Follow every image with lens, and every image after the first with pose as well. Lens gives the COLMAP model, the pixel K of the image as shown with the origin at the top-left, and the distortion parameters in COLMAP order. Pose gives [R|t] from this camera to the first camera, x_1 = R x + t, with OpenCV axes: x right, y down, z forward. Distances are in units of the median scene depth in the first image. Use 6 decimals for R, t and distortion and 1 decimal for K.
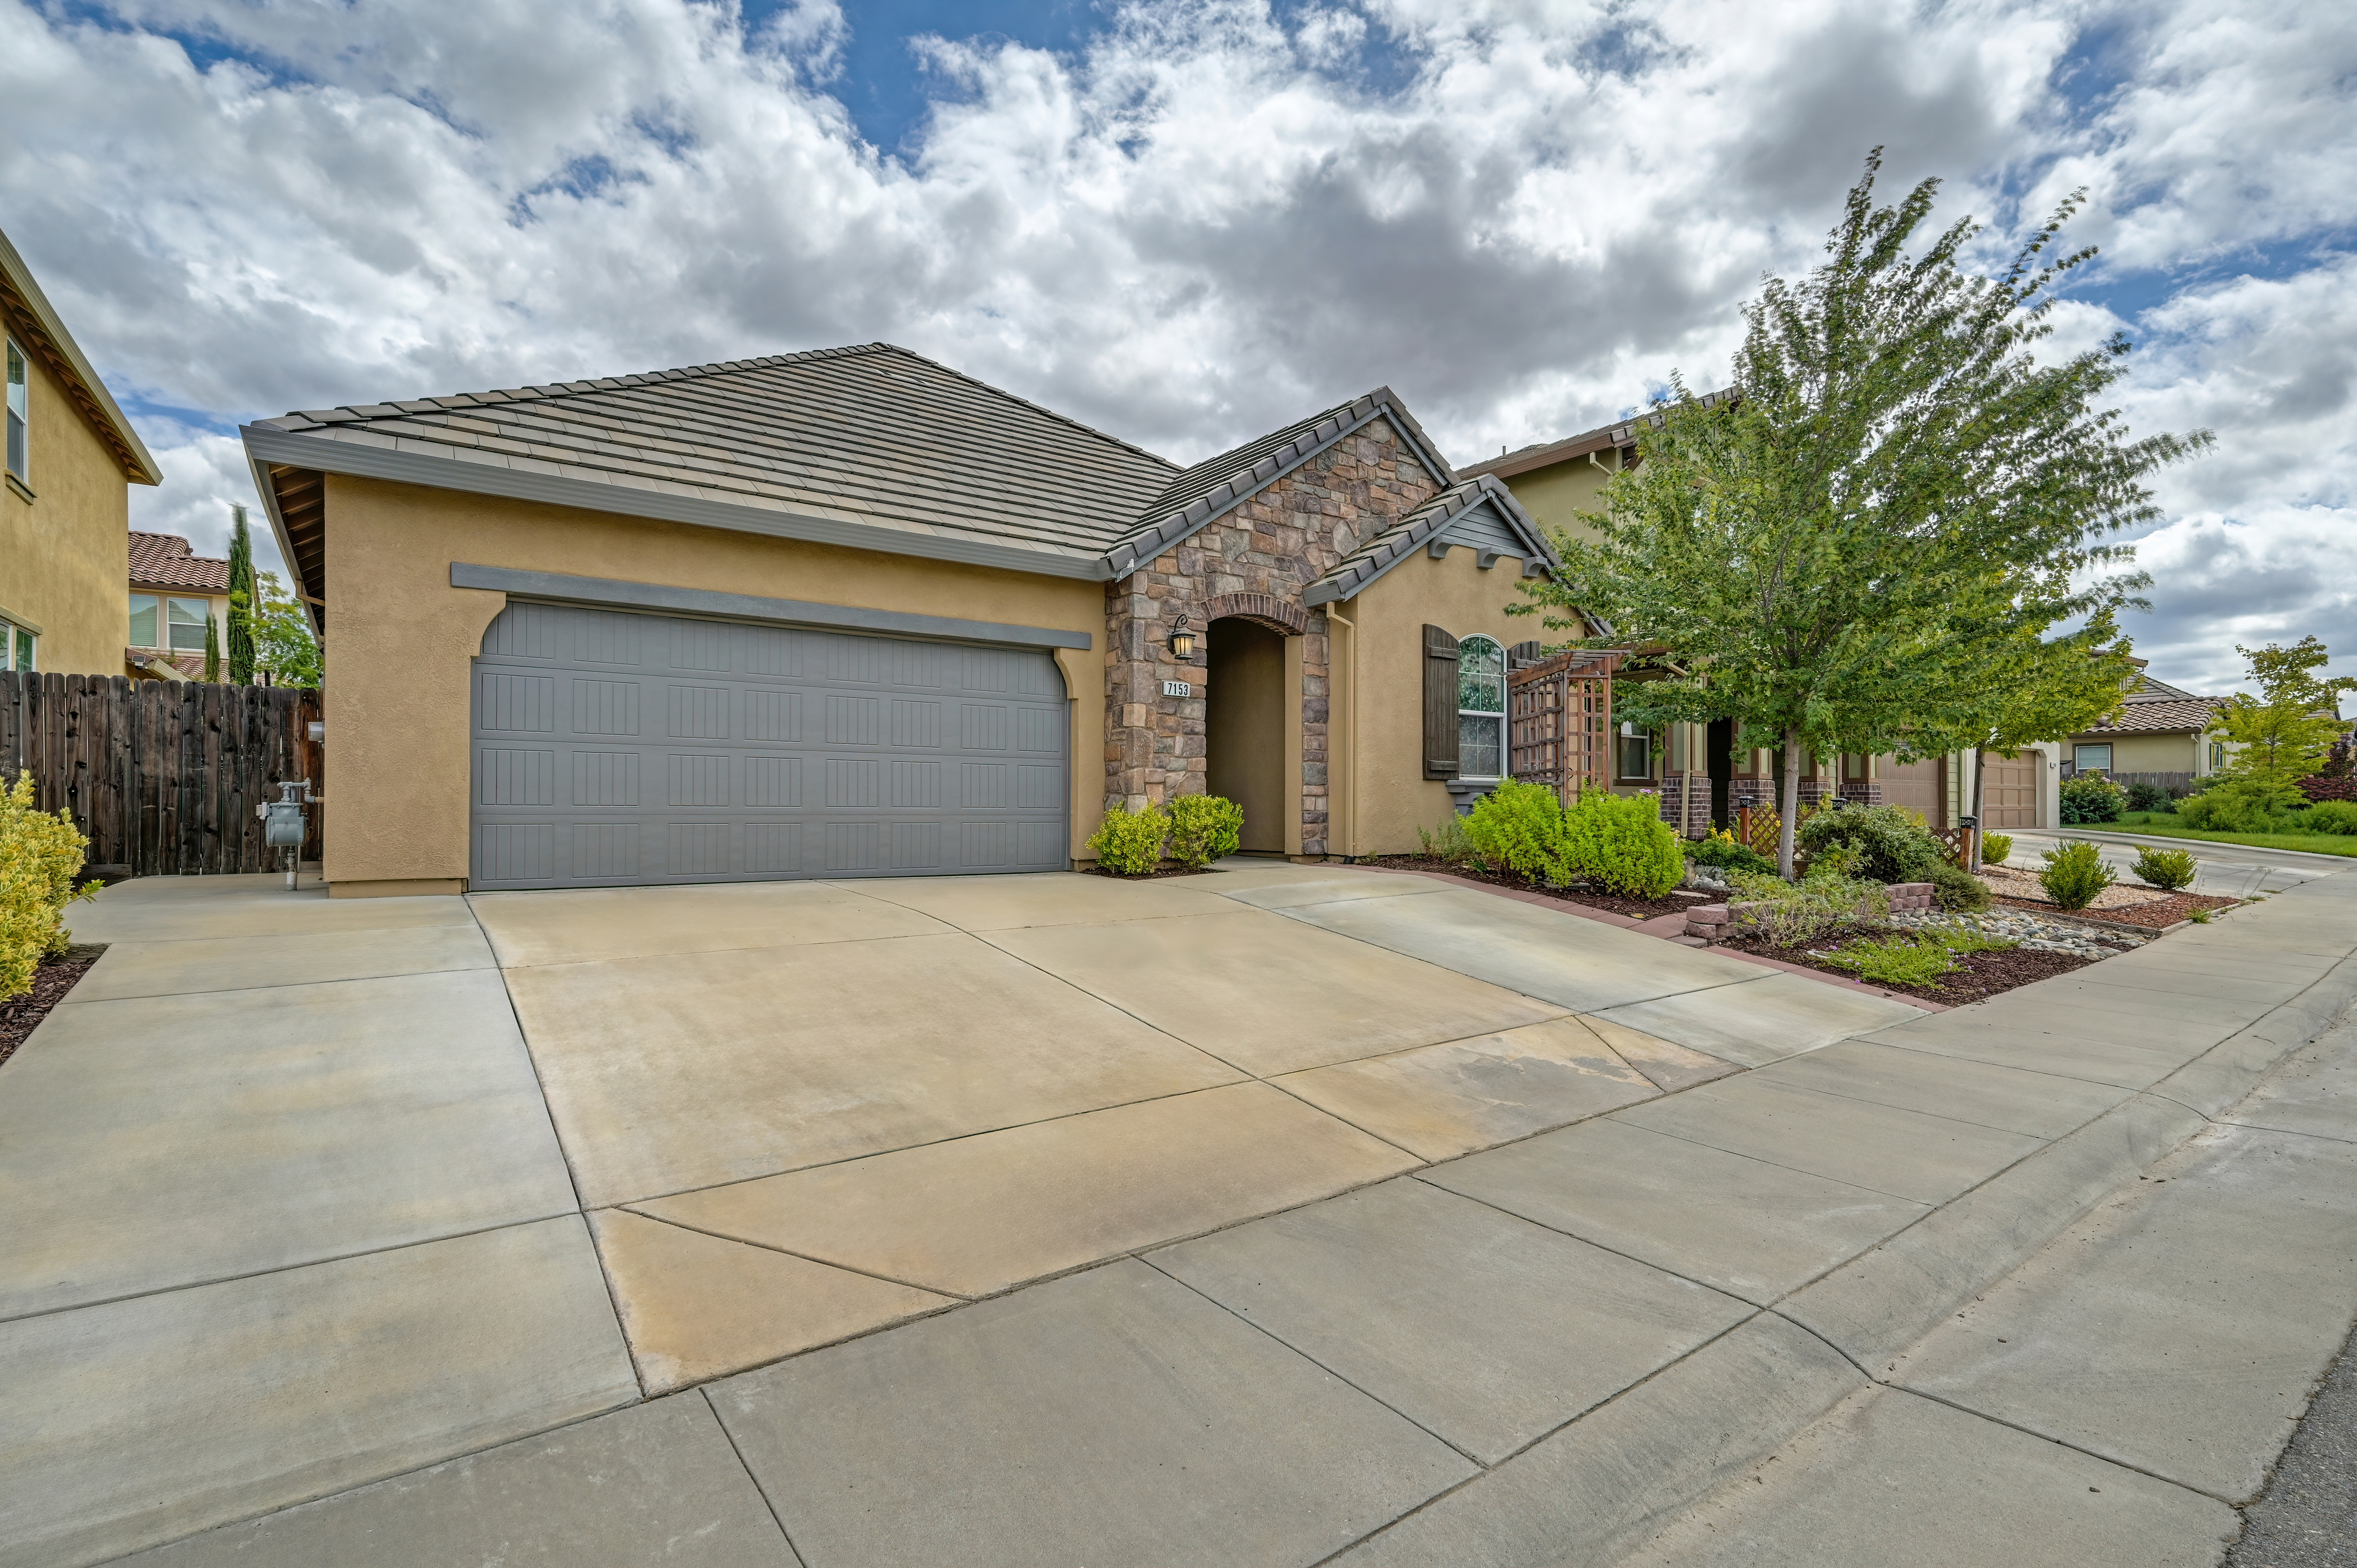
lens RADIAL K [[1135.1, 0, 1192.0], [0, 1135.1, 778.3], [0, 0, 1]] dist [0.002620, 0.000055]
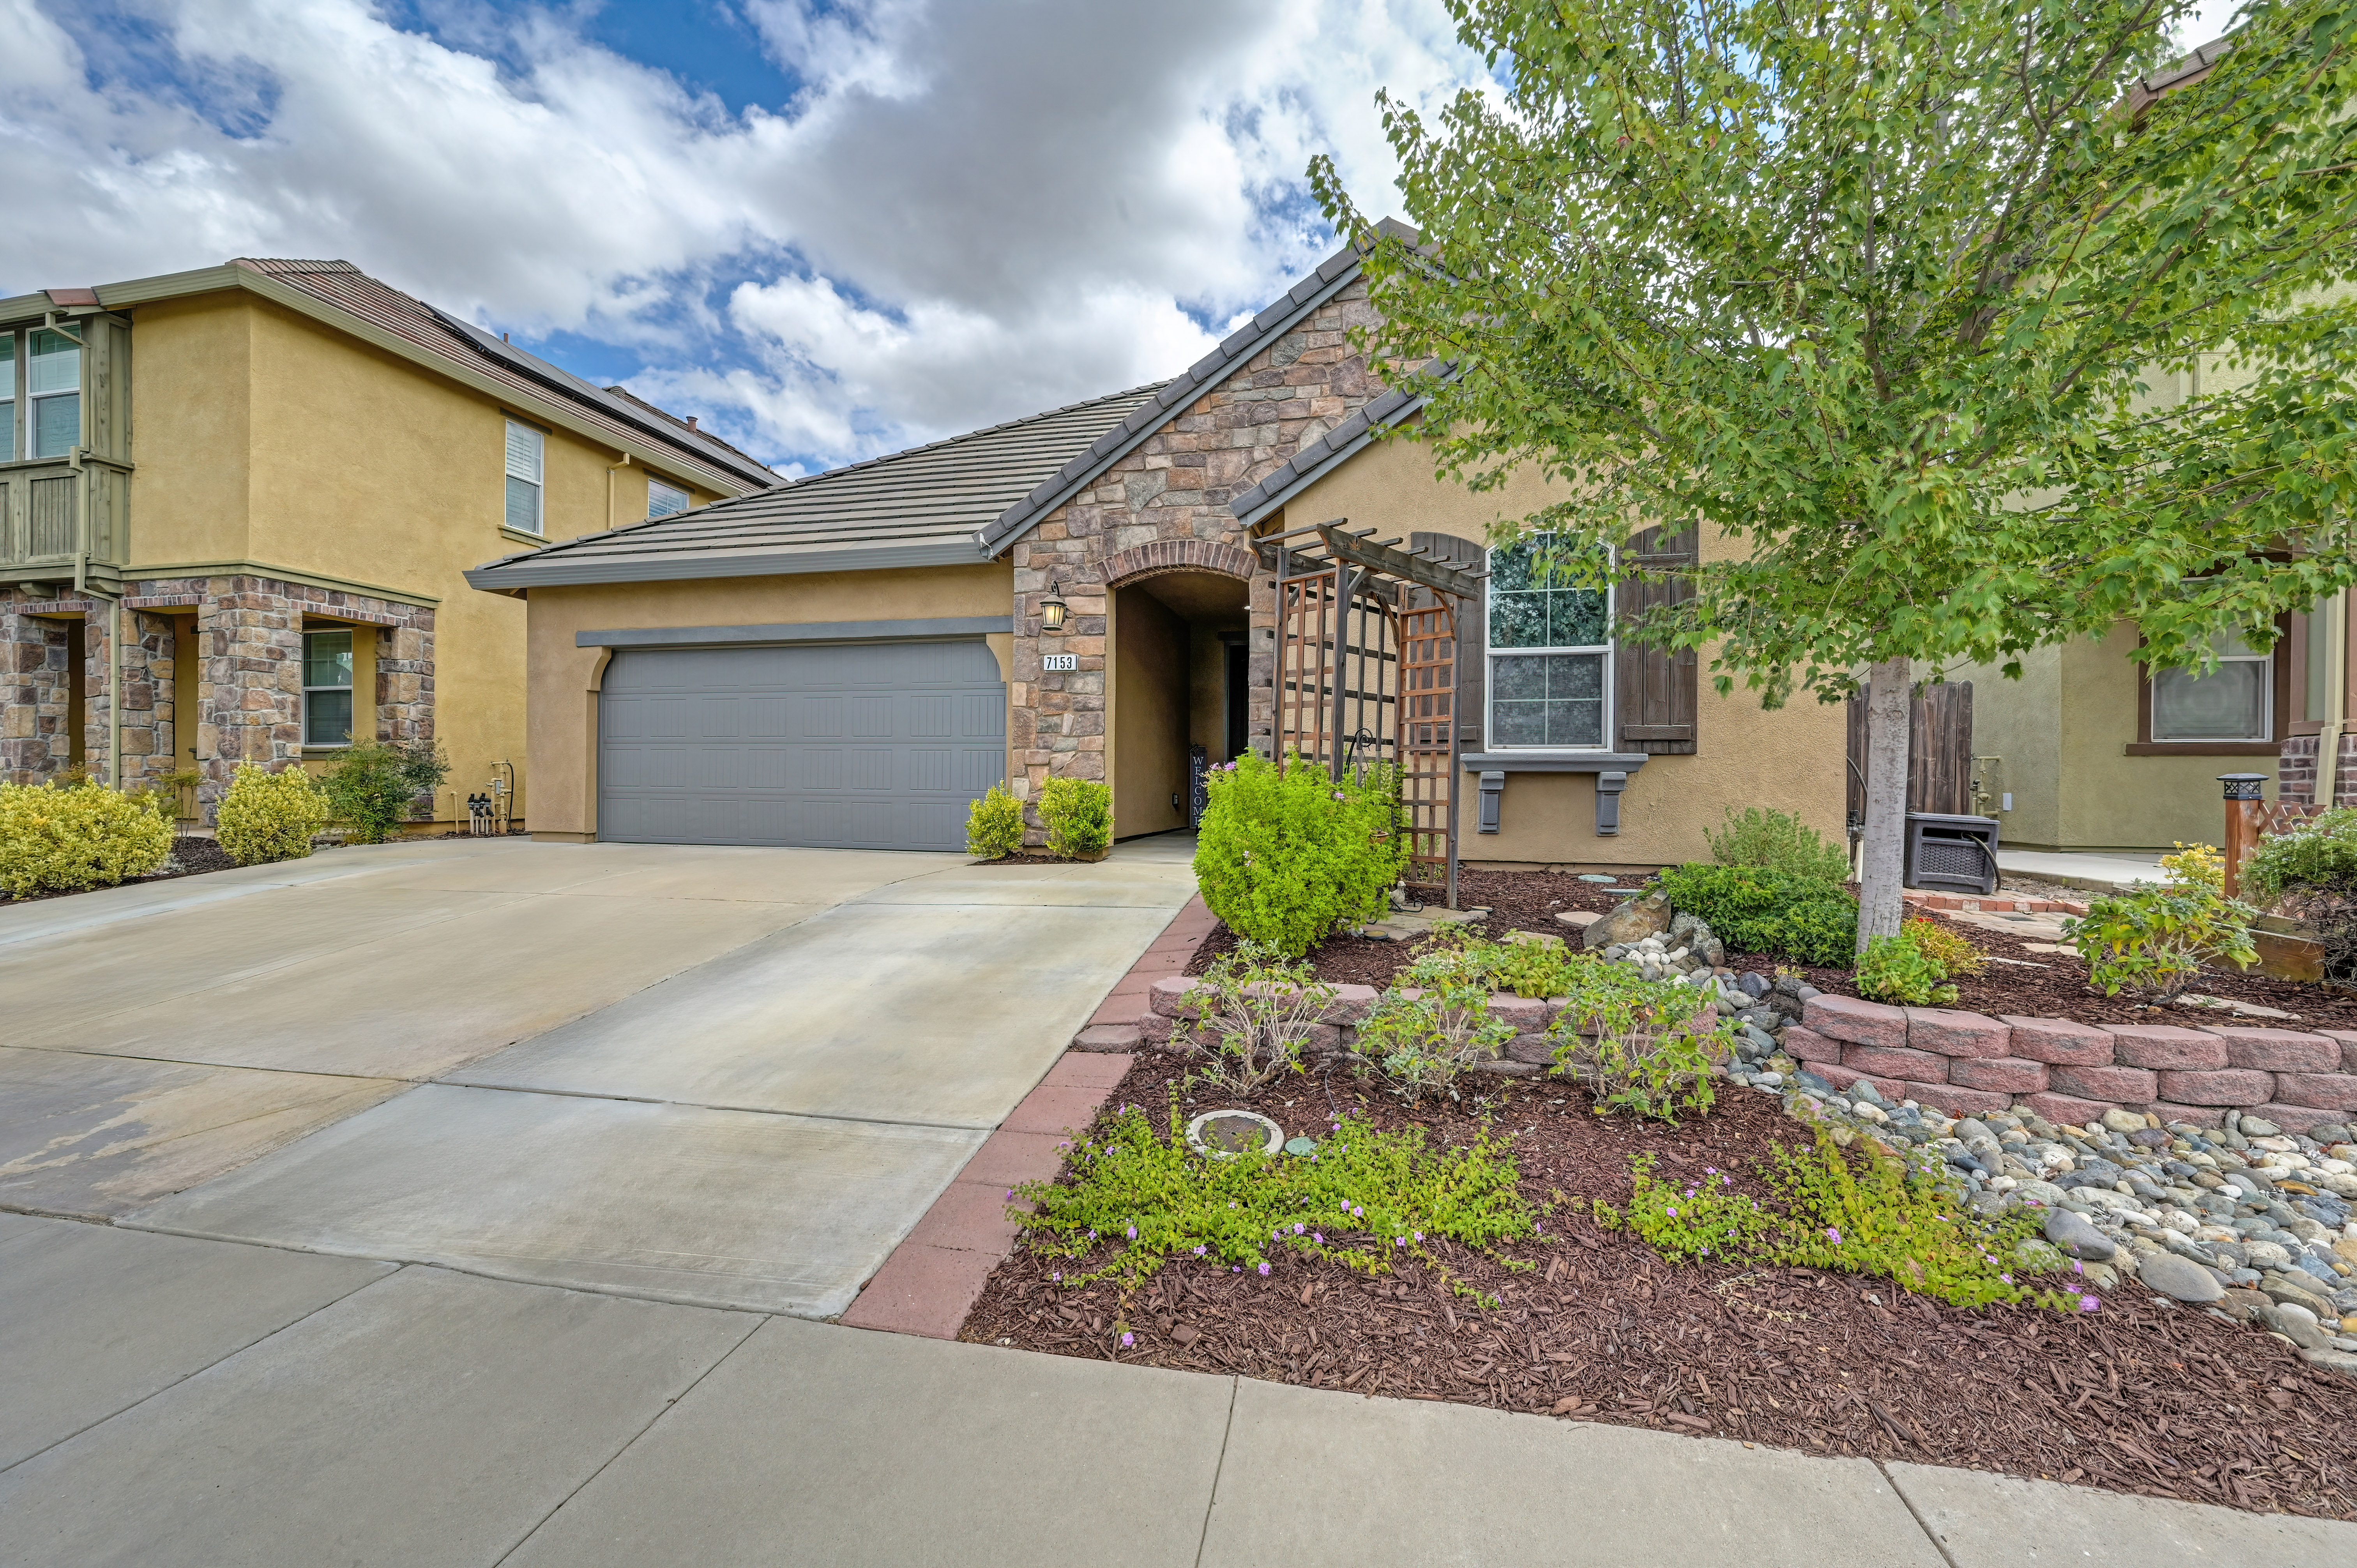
lens RADIAL K [[943.7, 0, 1178.5], [0, 943.7, 784.0], [0, 0, 1]] dist [-0.000513, -0.000247]
pose [[0.636535, -0.001200, -0.771247, 0.613523], [0.012693, 0.999880, 0.008921, 0.013886], [0.771144, -0.015468, 0.636473, 0.558870]]
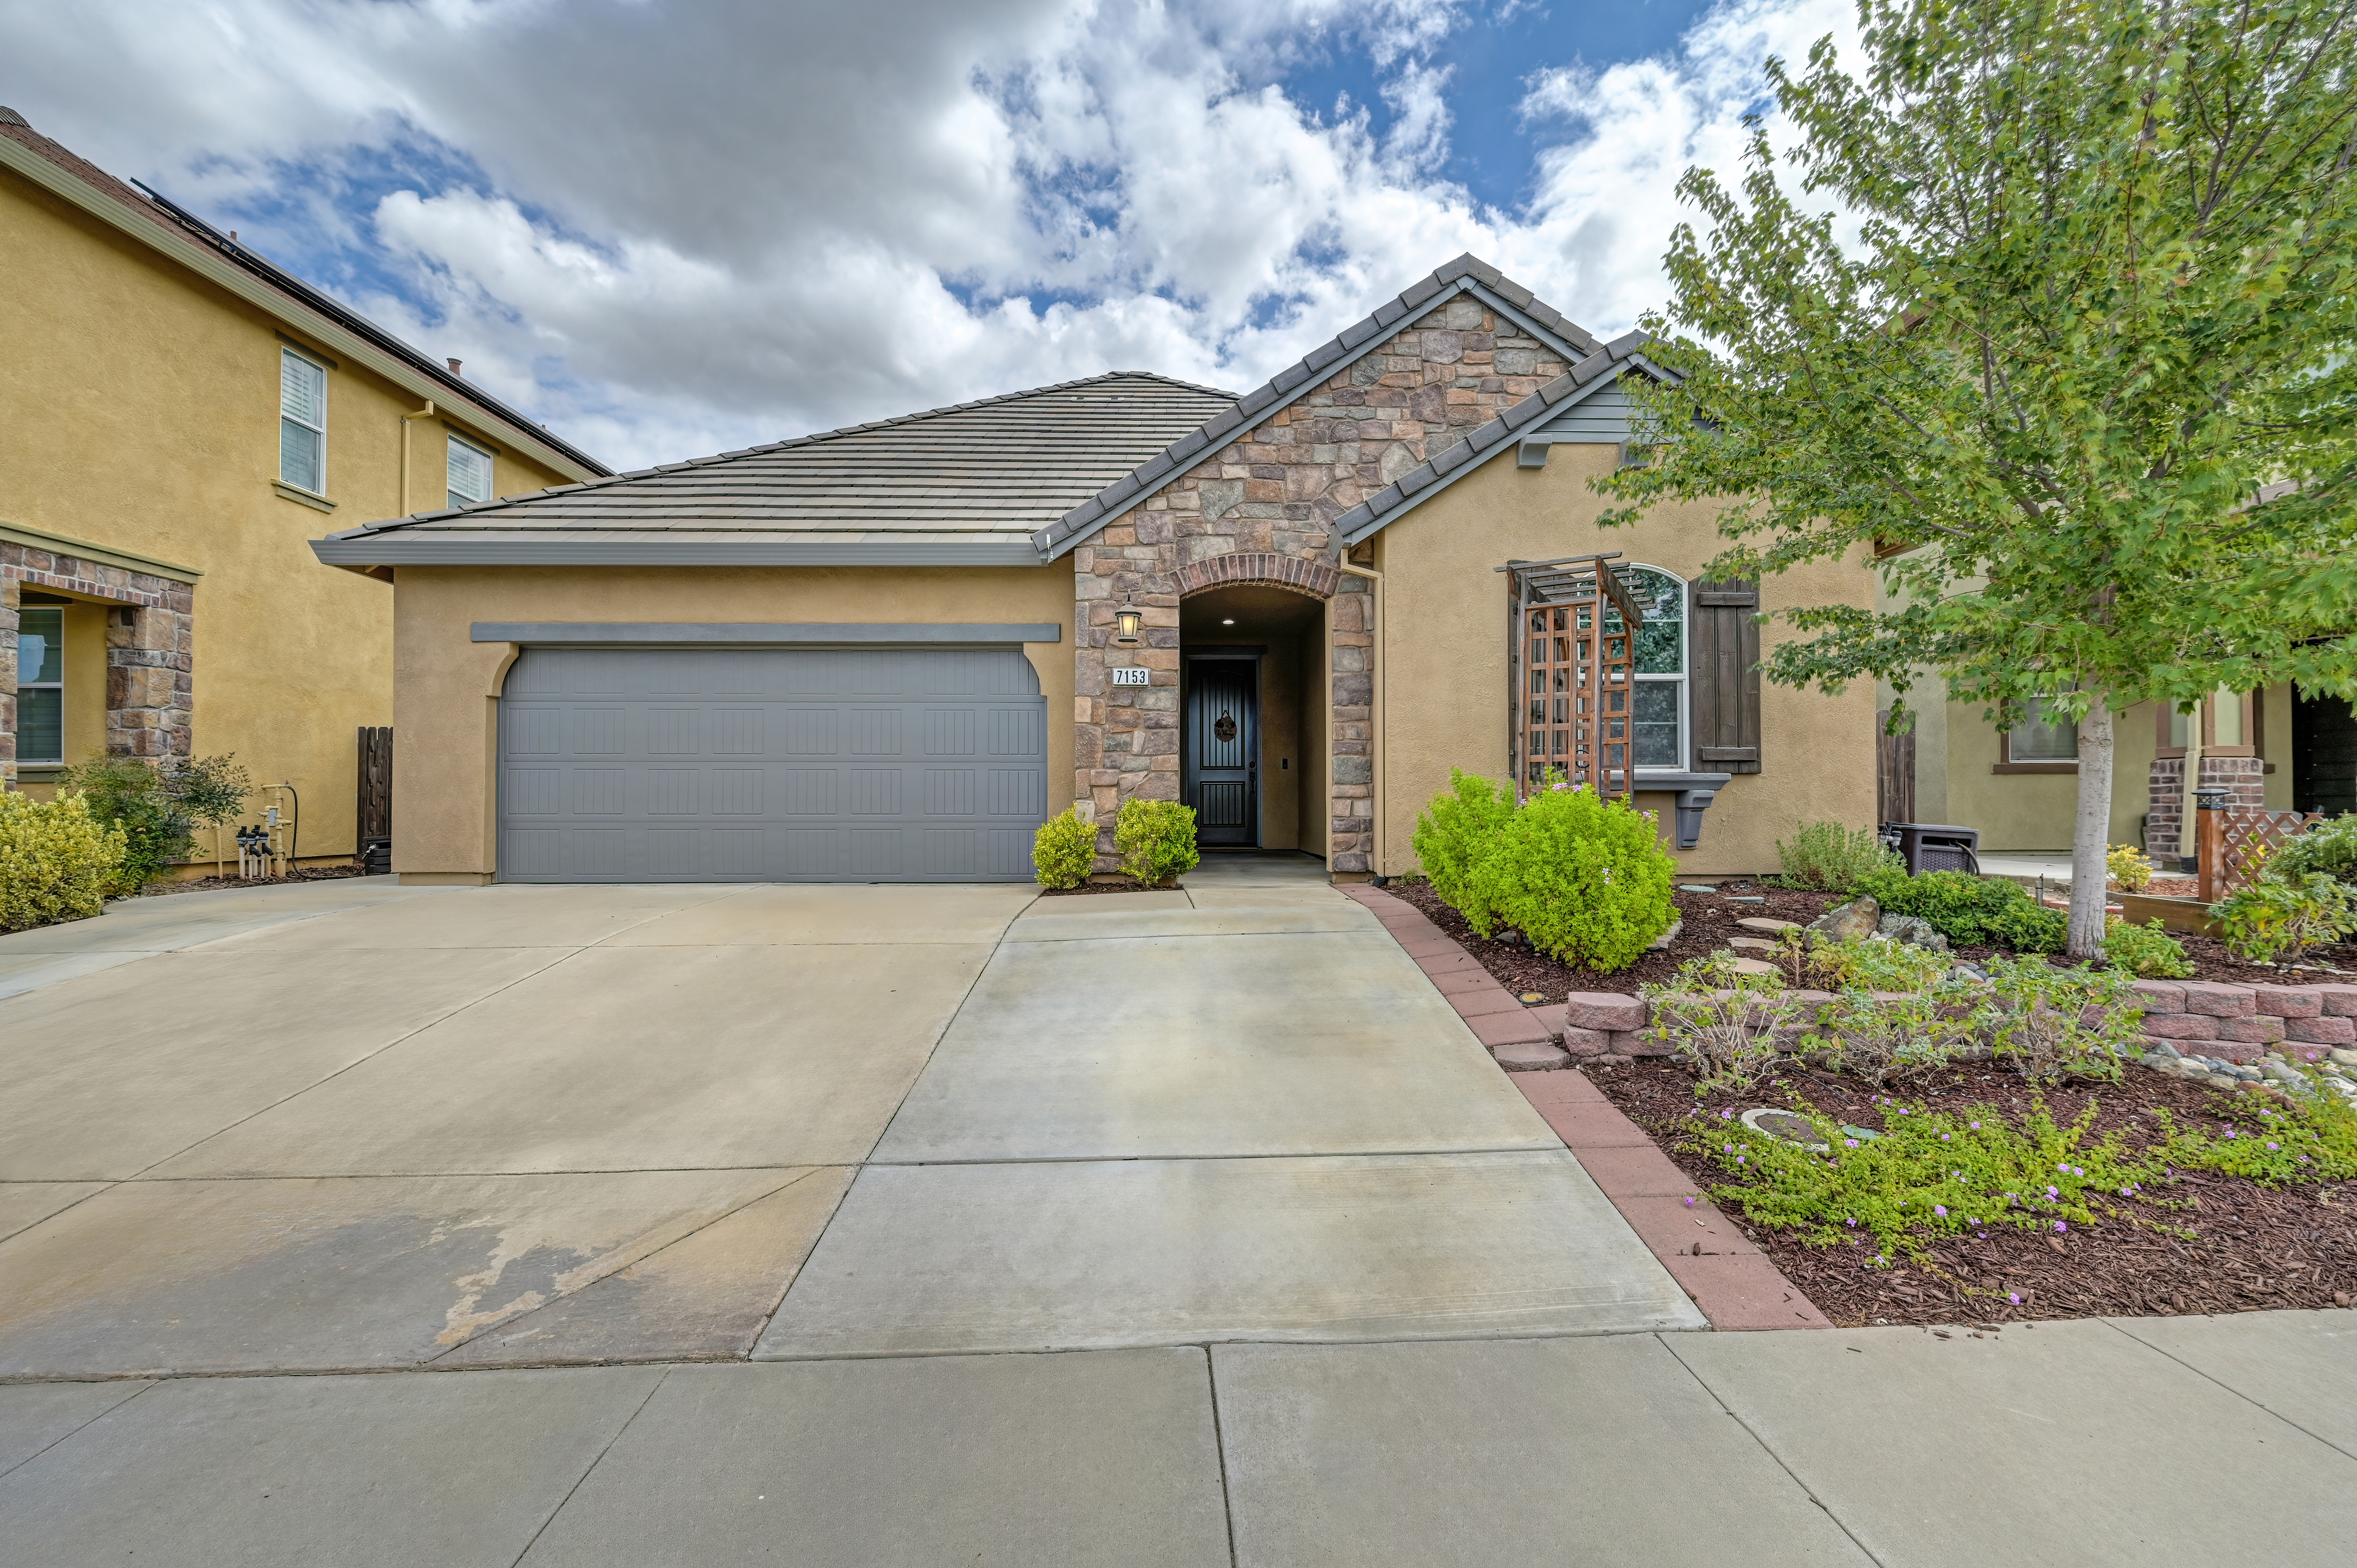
lens RADIAL K [[1011.7, 0, 1180.0], [0, 1011.7, 786.8], [0, 0, 1]] dist [-0.002281, 0.000959]
pose [[0.810207, -0.017538, -0.585881, 0.447737], [0.019145, 0.999811, -0.003454, 0.008367], [0.585831, -0.008418, 0.810389, 0.378899]]
